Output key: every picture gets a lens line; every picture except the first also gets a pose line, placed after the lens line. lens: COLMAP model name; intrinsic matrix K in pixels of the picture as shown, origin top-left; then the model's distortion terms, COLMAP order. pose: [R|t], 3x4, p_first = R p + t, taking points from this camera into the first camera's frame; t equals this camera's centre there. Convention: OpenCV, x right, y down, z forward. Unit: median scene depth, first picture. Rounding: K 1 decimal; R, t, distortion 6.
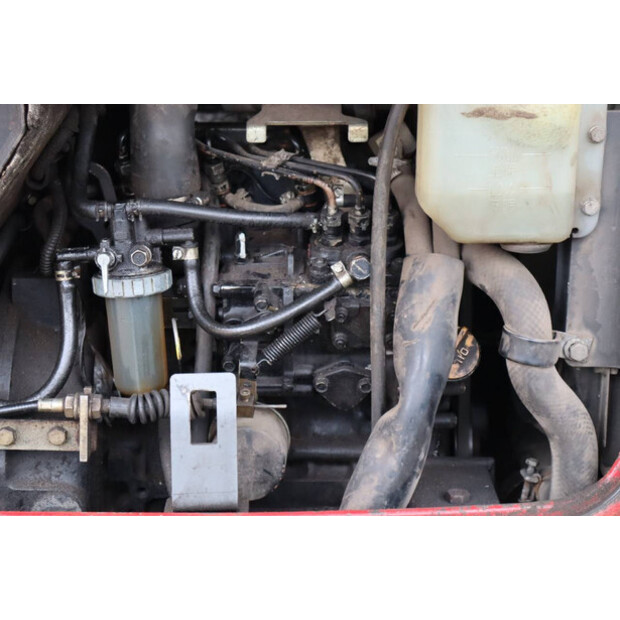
lens RADIAL K [[1540.6, 0, 310.0], [0, 1540.6, 310.0], [0, 0, 1]] dist [0.280899, 0.175774]
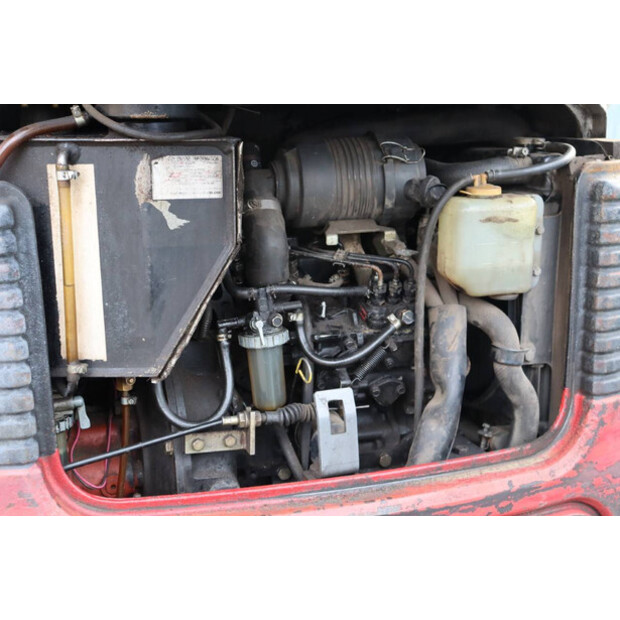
lens RADIAL K [[1038.4, 0, 310.0], [0, 1038.4, 310.0], [0, 0, 1]] dist [0.007233, 0.031077]
pose [[0.942525, -0.075094, 0.325589, -0.417964], [0.090408, 0.995386, -0.032137, -0.008205], [-0.321674, 0.059726, 0.944965, -0.011305]]
